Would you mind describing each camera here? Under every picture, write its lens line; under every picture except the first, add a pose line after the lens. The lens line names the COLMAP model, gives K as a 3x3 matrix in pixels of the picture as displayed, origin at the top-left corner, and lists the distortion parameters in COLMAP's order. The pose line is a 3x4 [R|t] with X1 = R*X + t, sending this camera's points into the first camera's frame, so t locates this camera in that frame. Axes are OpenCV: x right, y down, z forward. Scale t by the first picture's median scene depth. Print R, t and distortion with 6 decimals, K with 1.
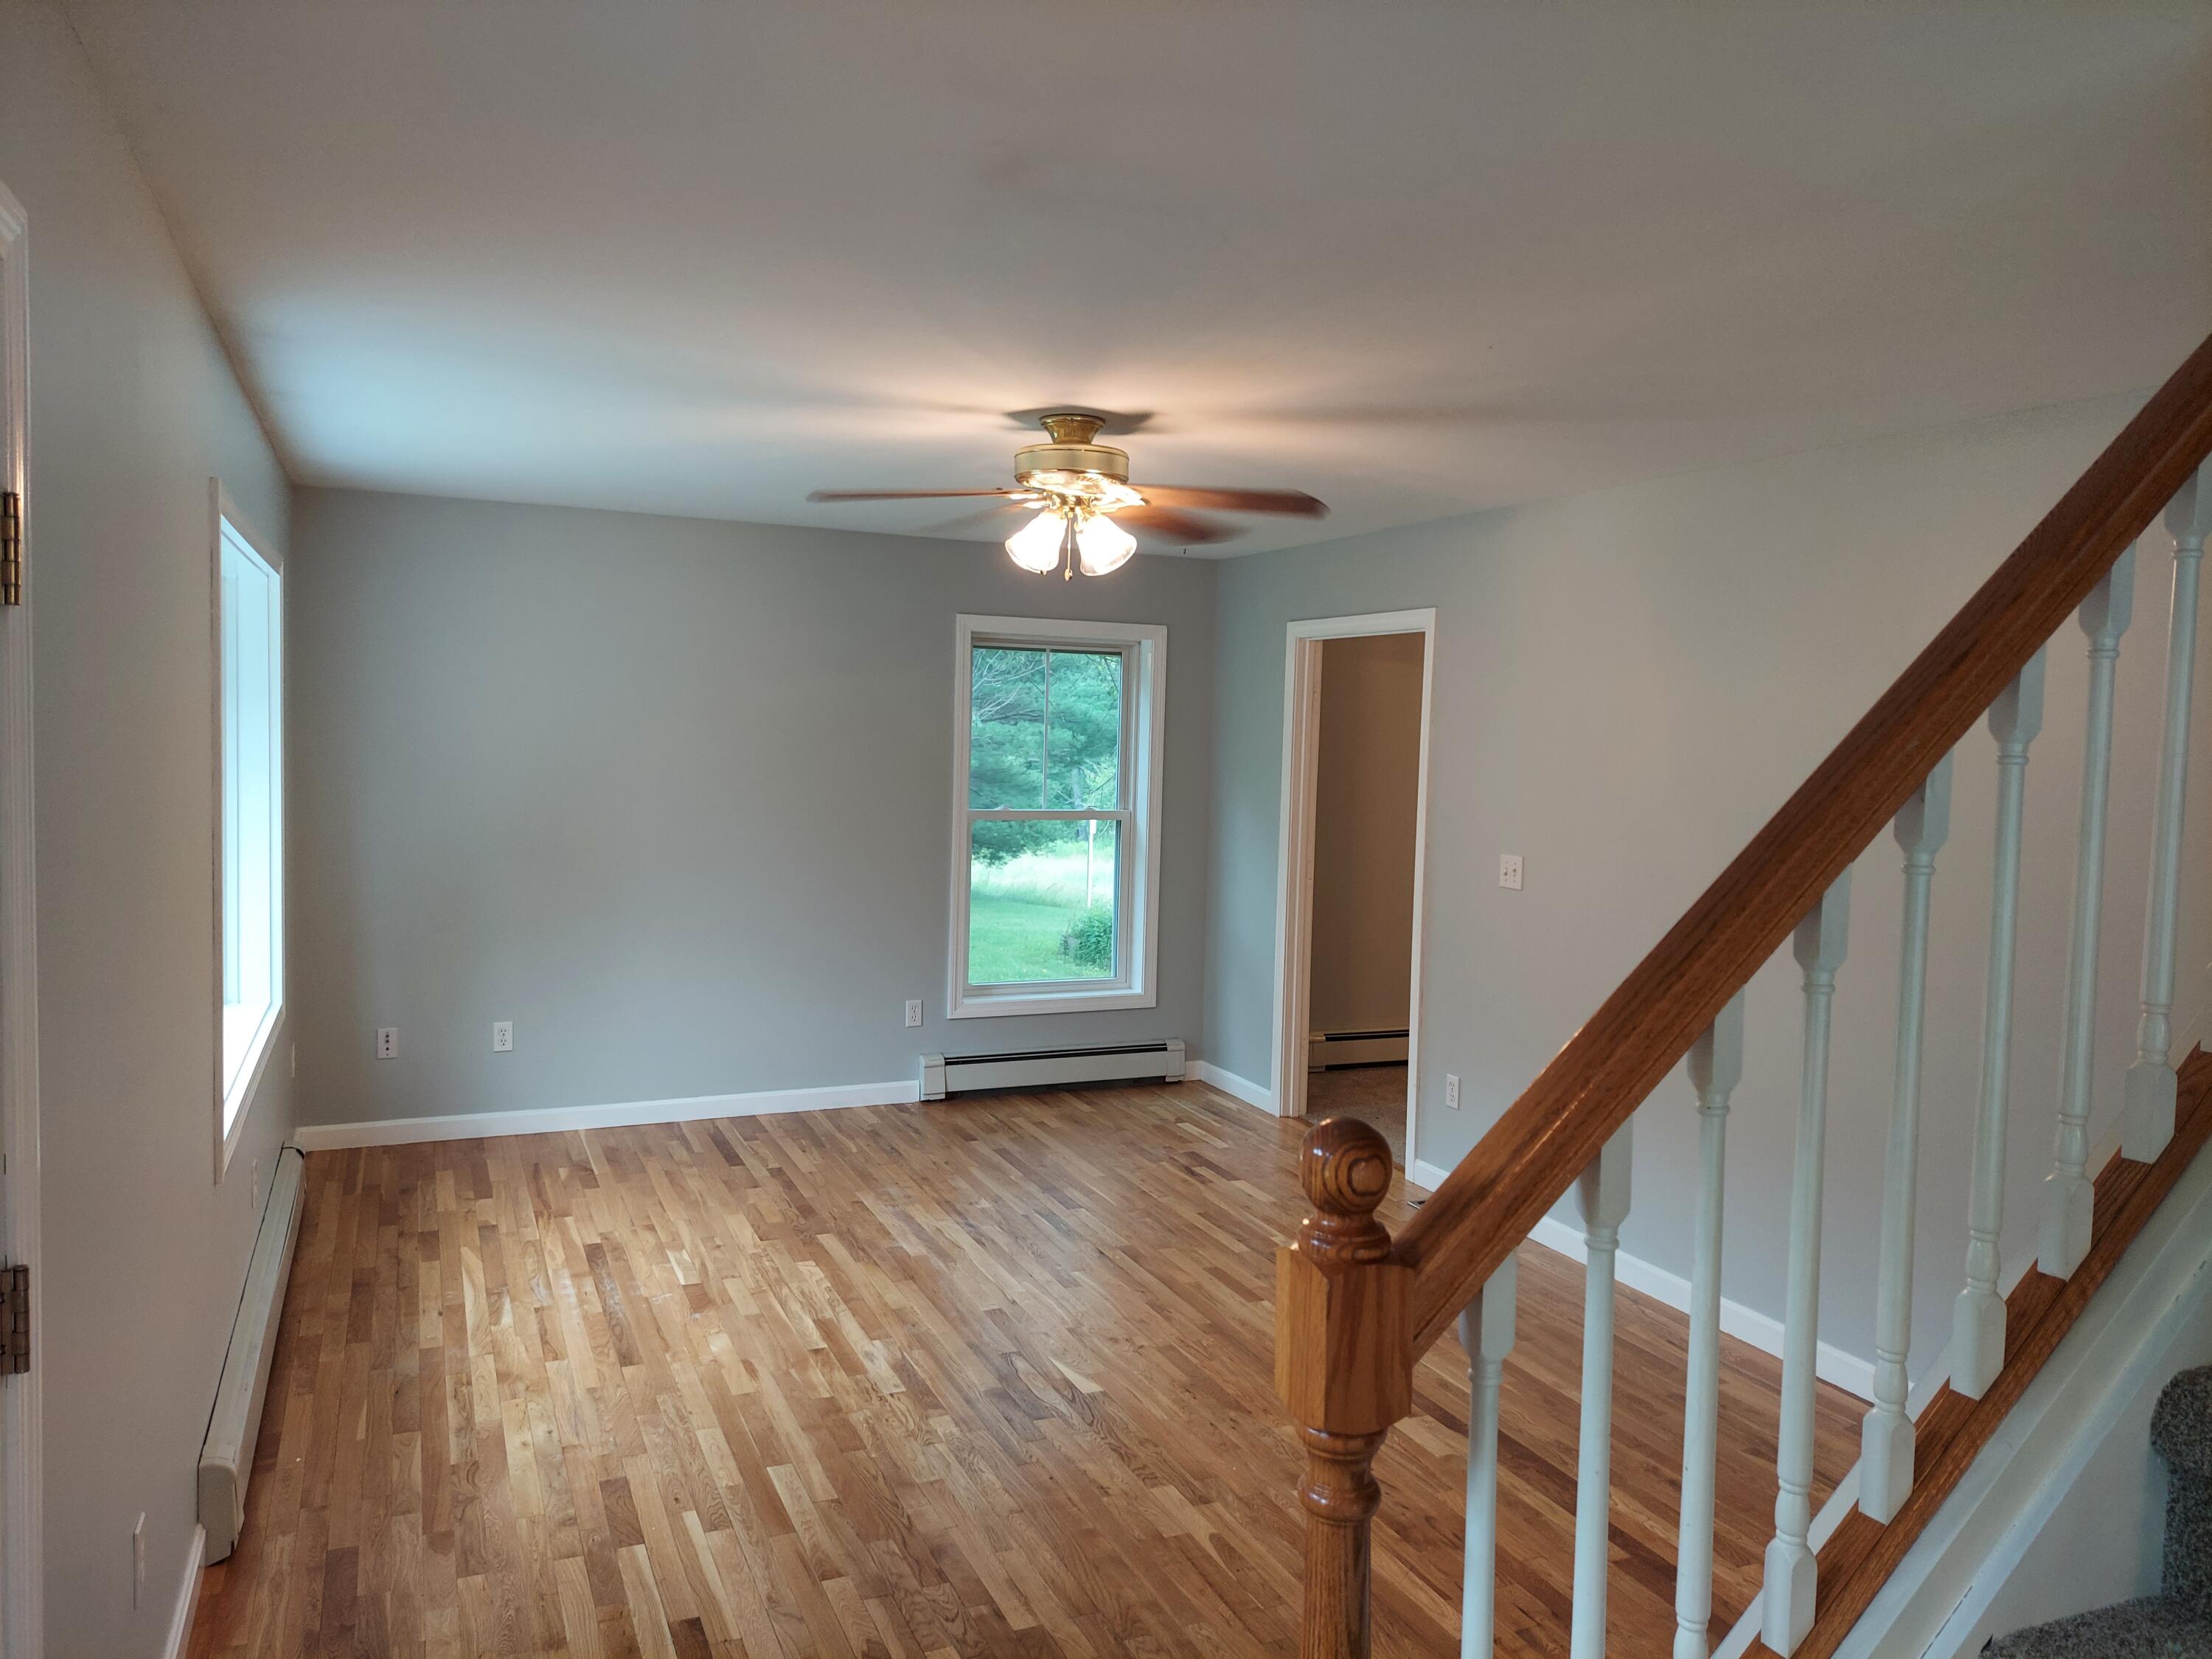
lens RADIAL K [[1585.4, 0, 1106.0], [0, 1585.4, 829.5], [0, 0, 1]] dist [0.086753, -0.090403]
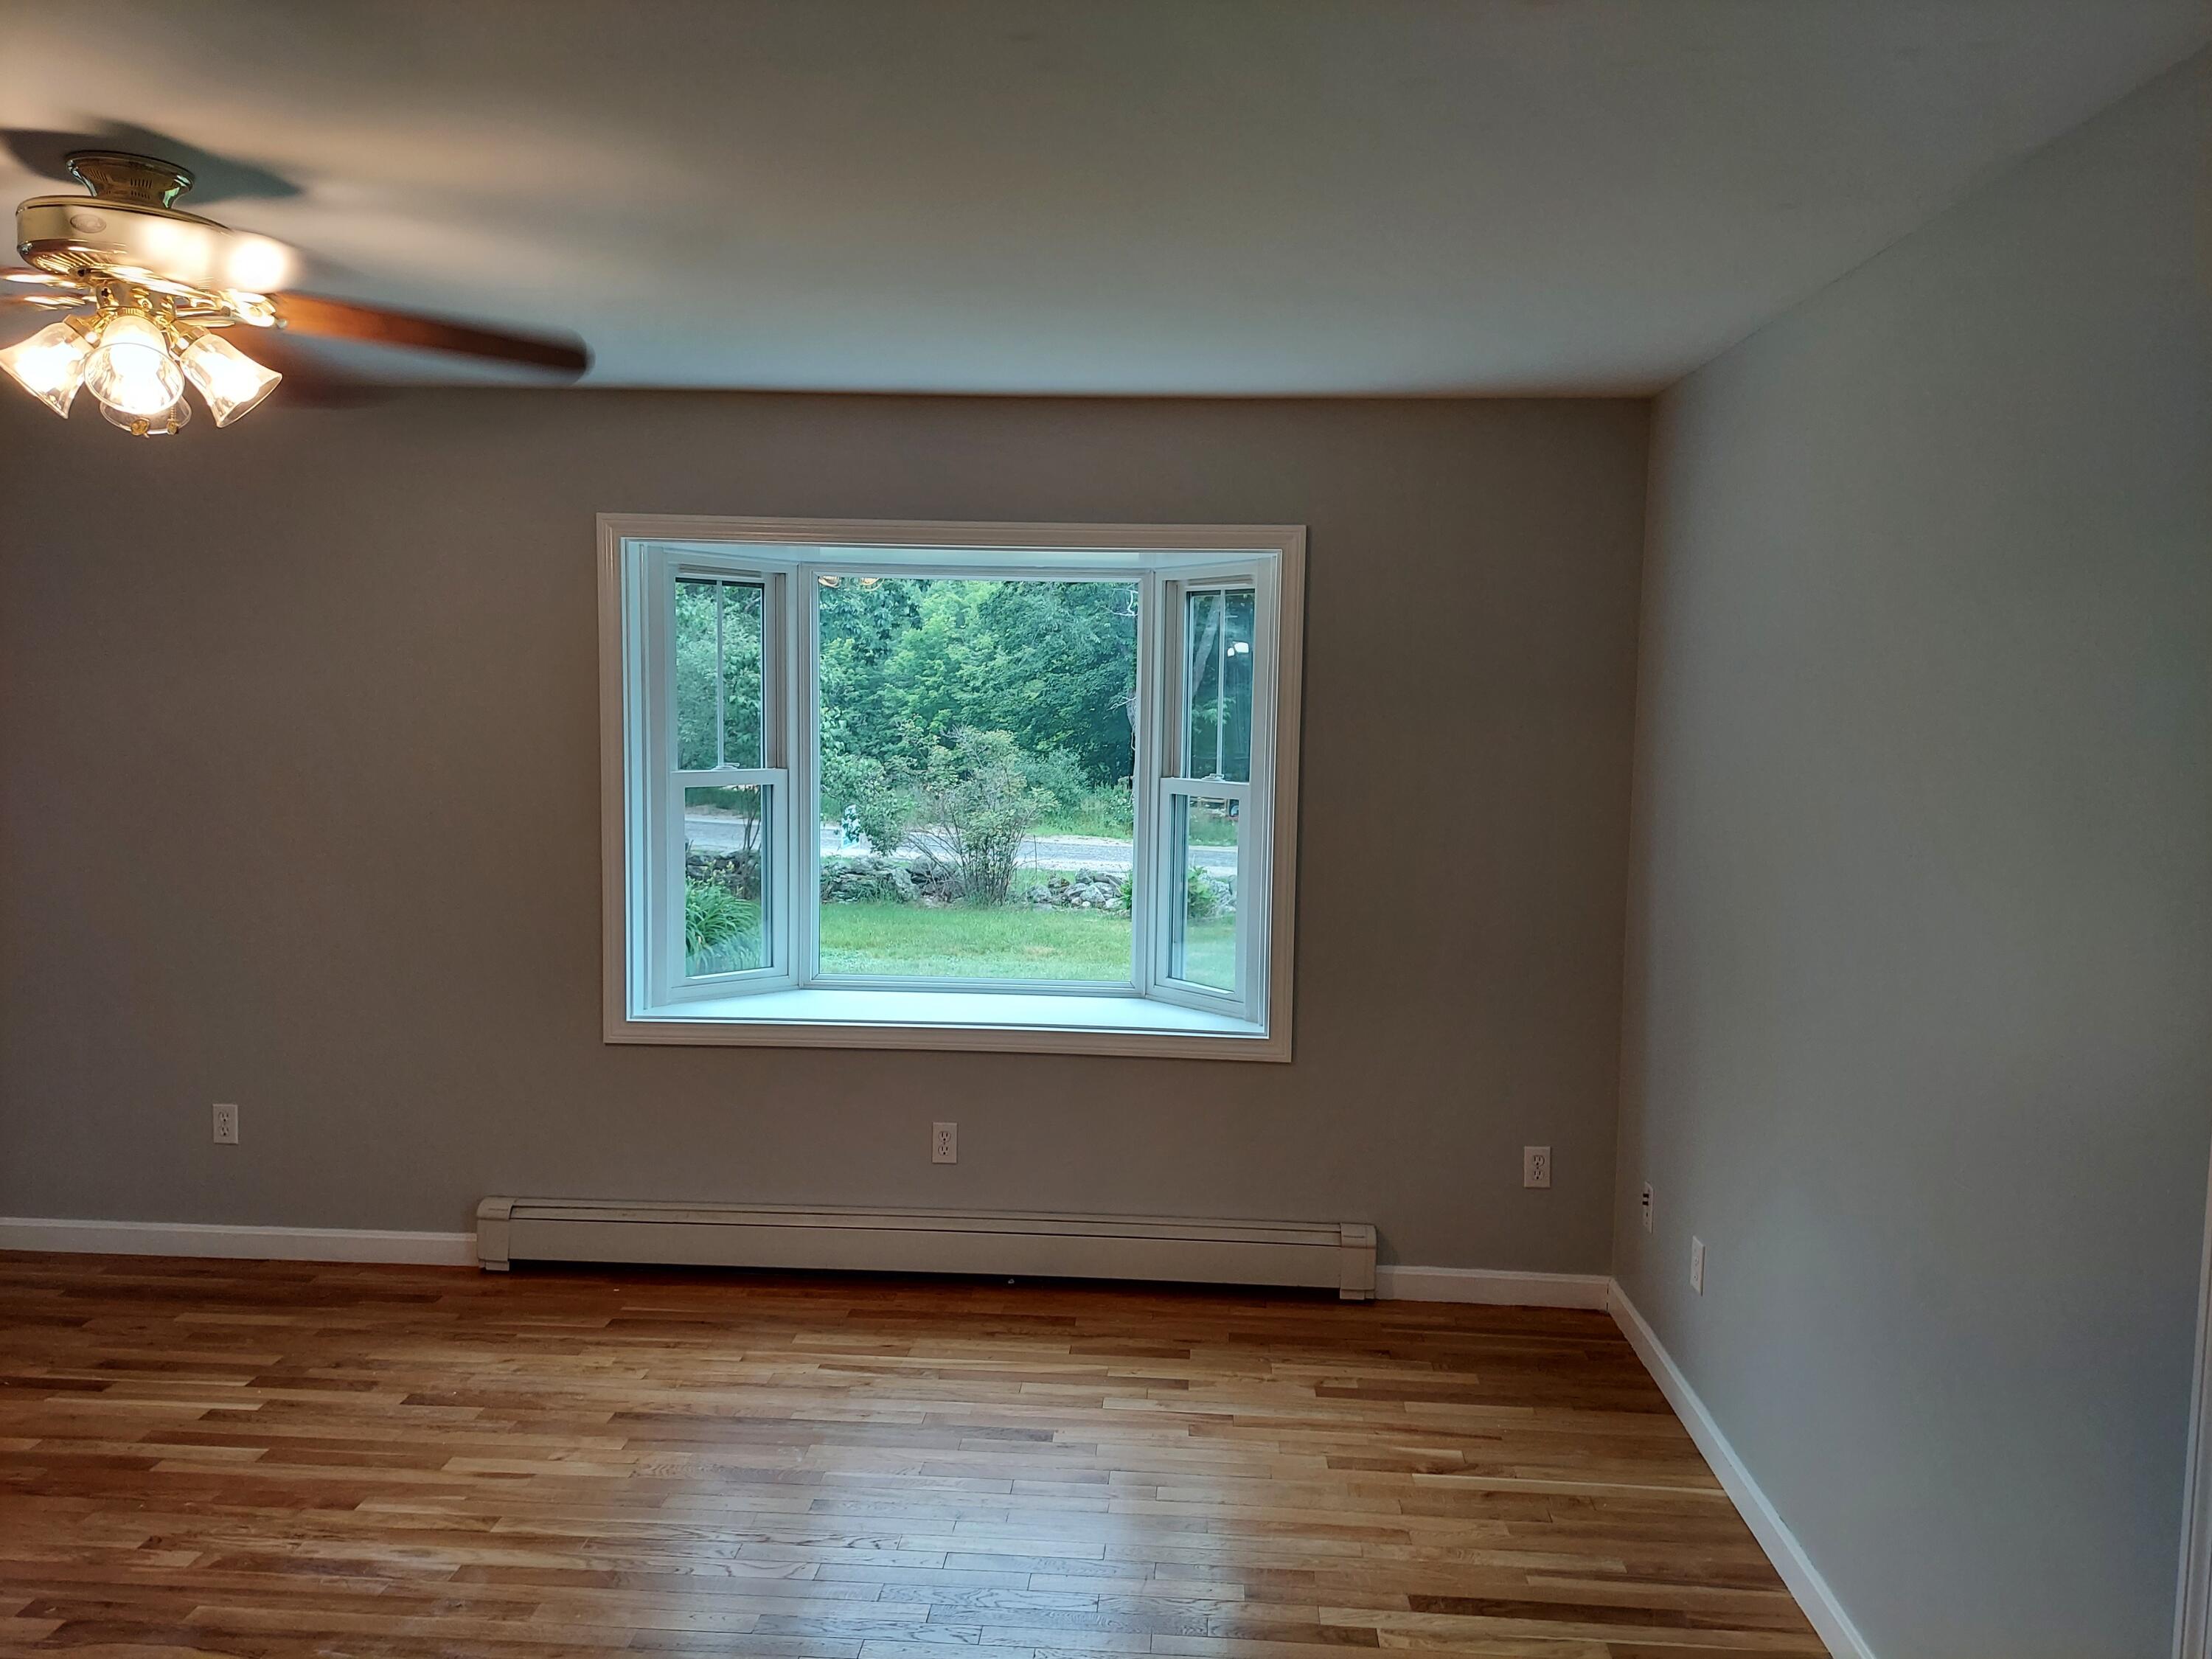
lens RADIAL K [[1585.4, 0, 1106.0], [0, 1585.4, 829.5], [0, 0, 1]] dist [0.086753, -0.090403]
pose [[-0.463792, 0.044743, -0.884814, 0.342383], [-0.081774, 0.992299, 0.093041, -0.093174], [0.882162, 0.115506, -0.456561, 1.557676]]
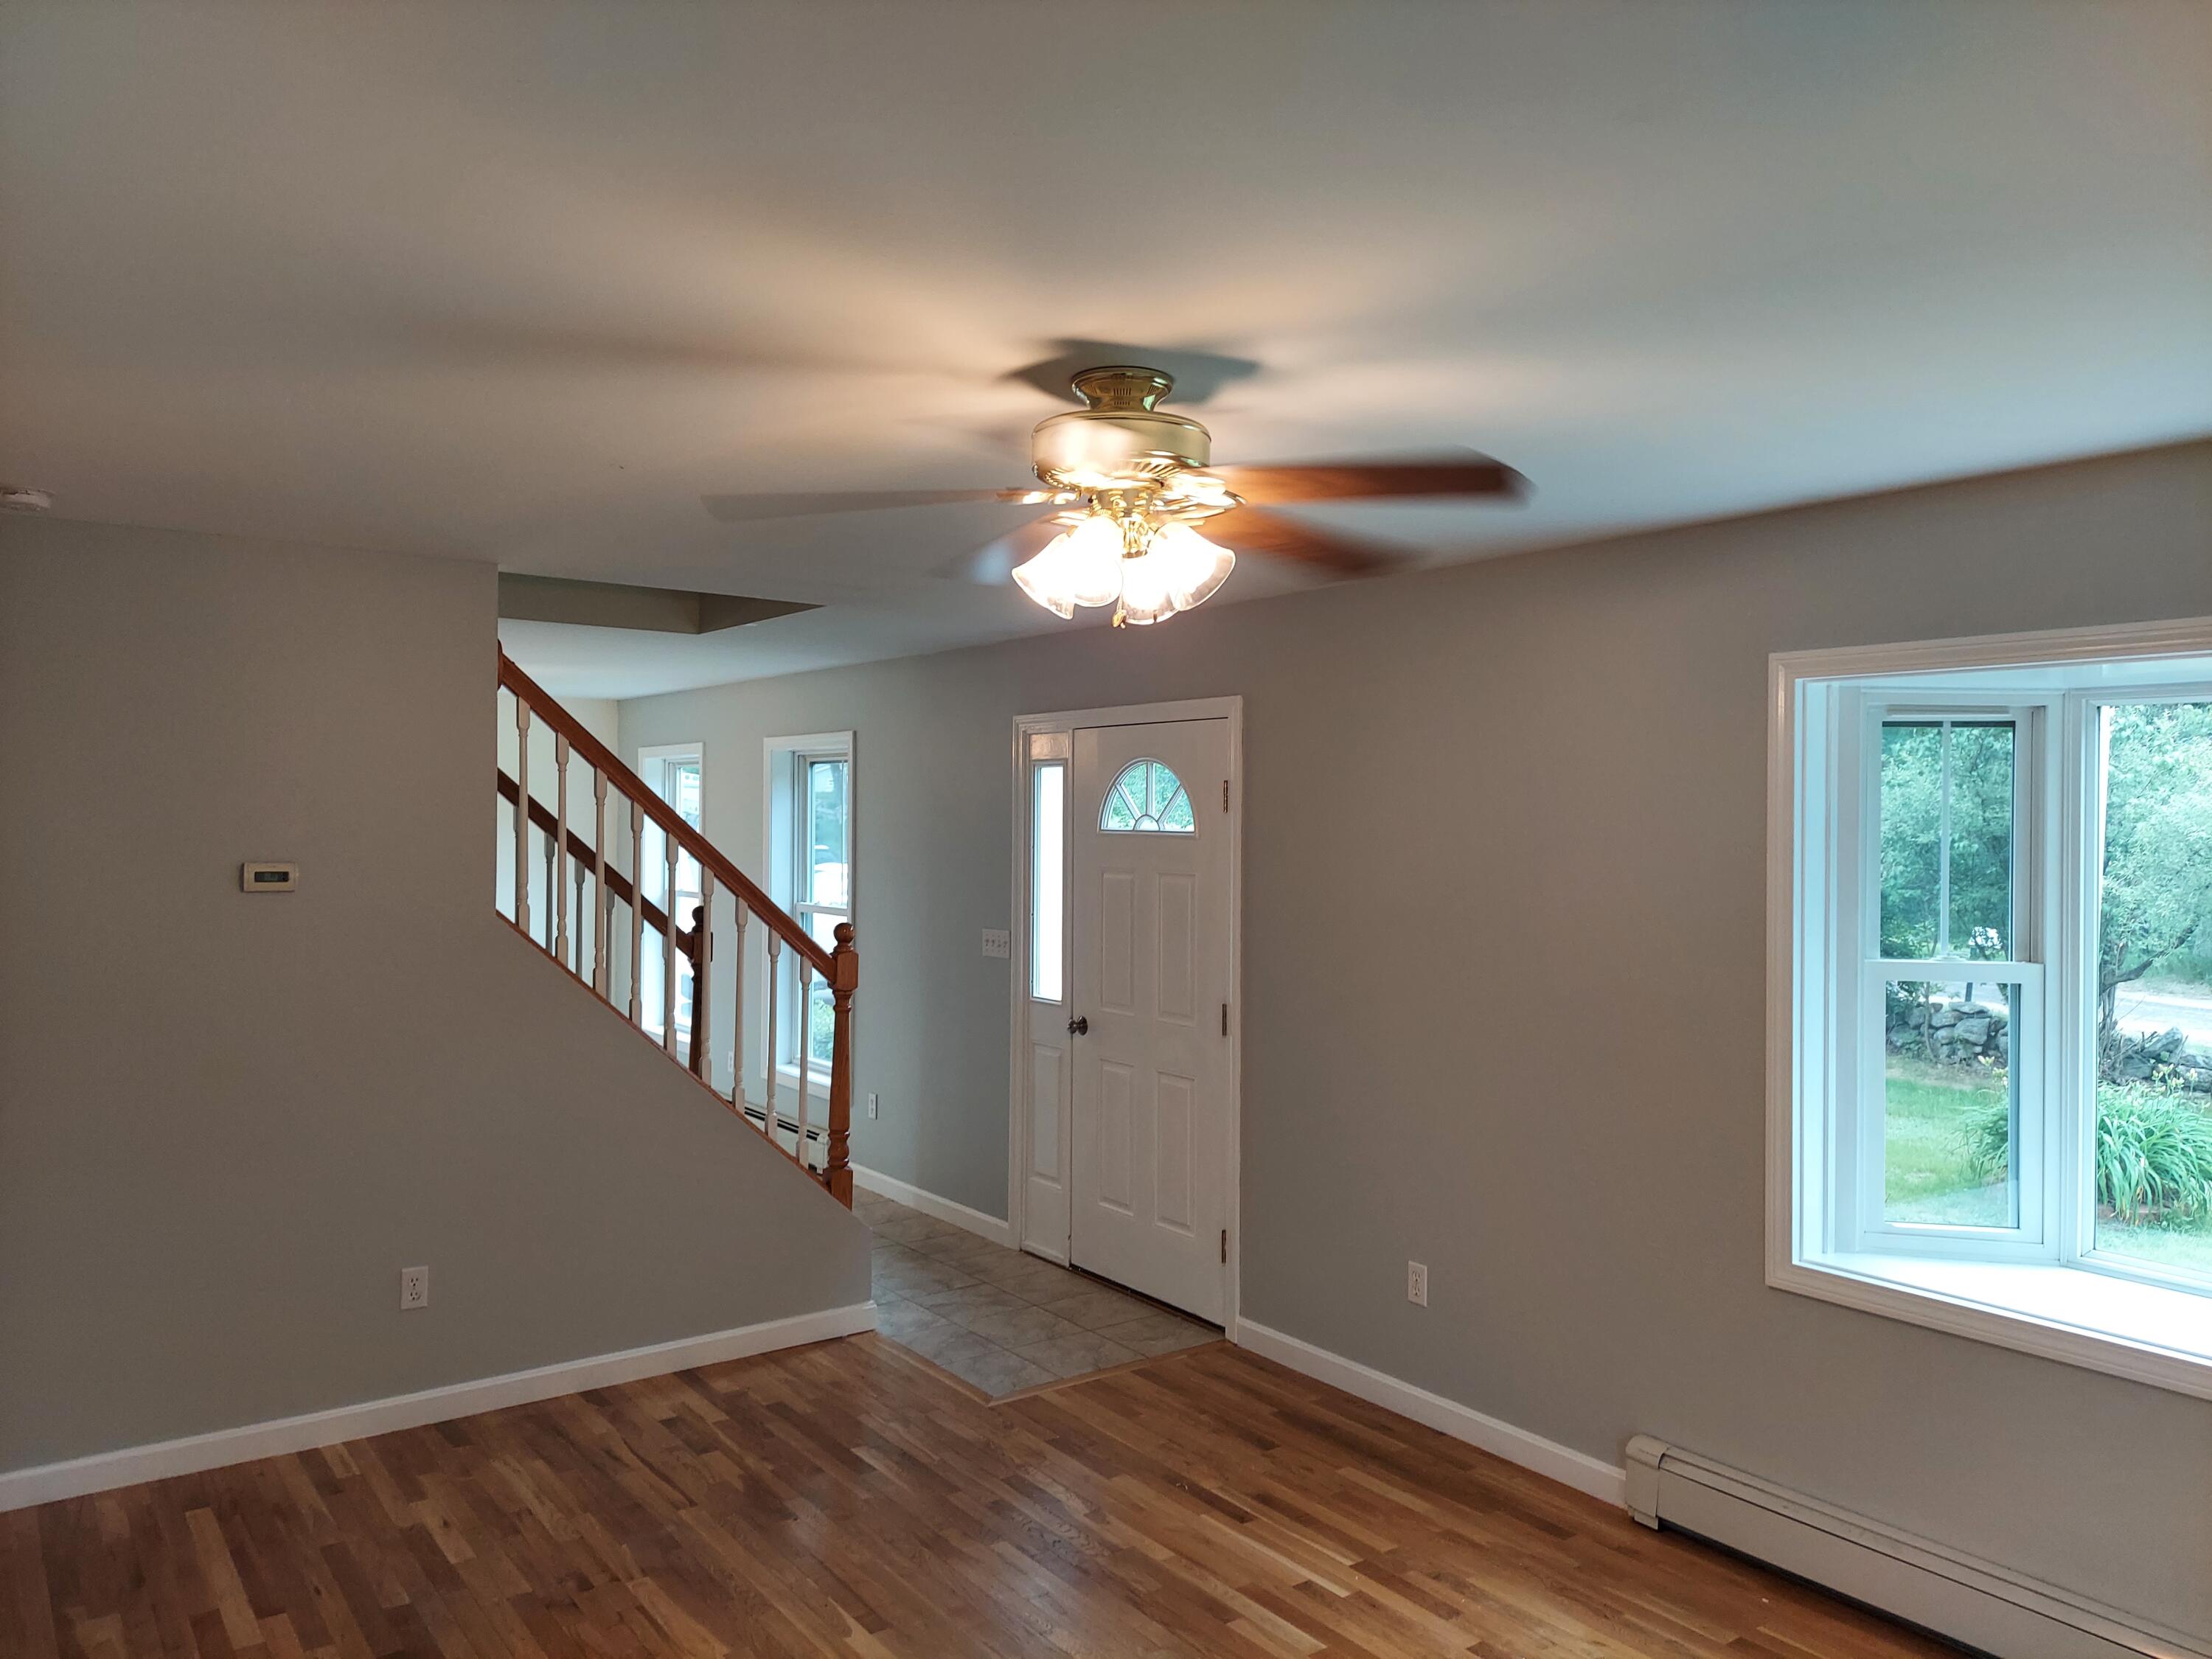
lens RADIAL K [[1585.4, 0, 1106.0], [0, 1585.4, 829.5], [0, 0, 1]] dist [0.086753, -0.090403]
pose [[-0.976865, -0.034958, -0.210982, 0.112027], [-0.047380, 0.997410, 0.054111, -0.106580], [0.208544, 0.062856, -0.975991, 1.566886]]
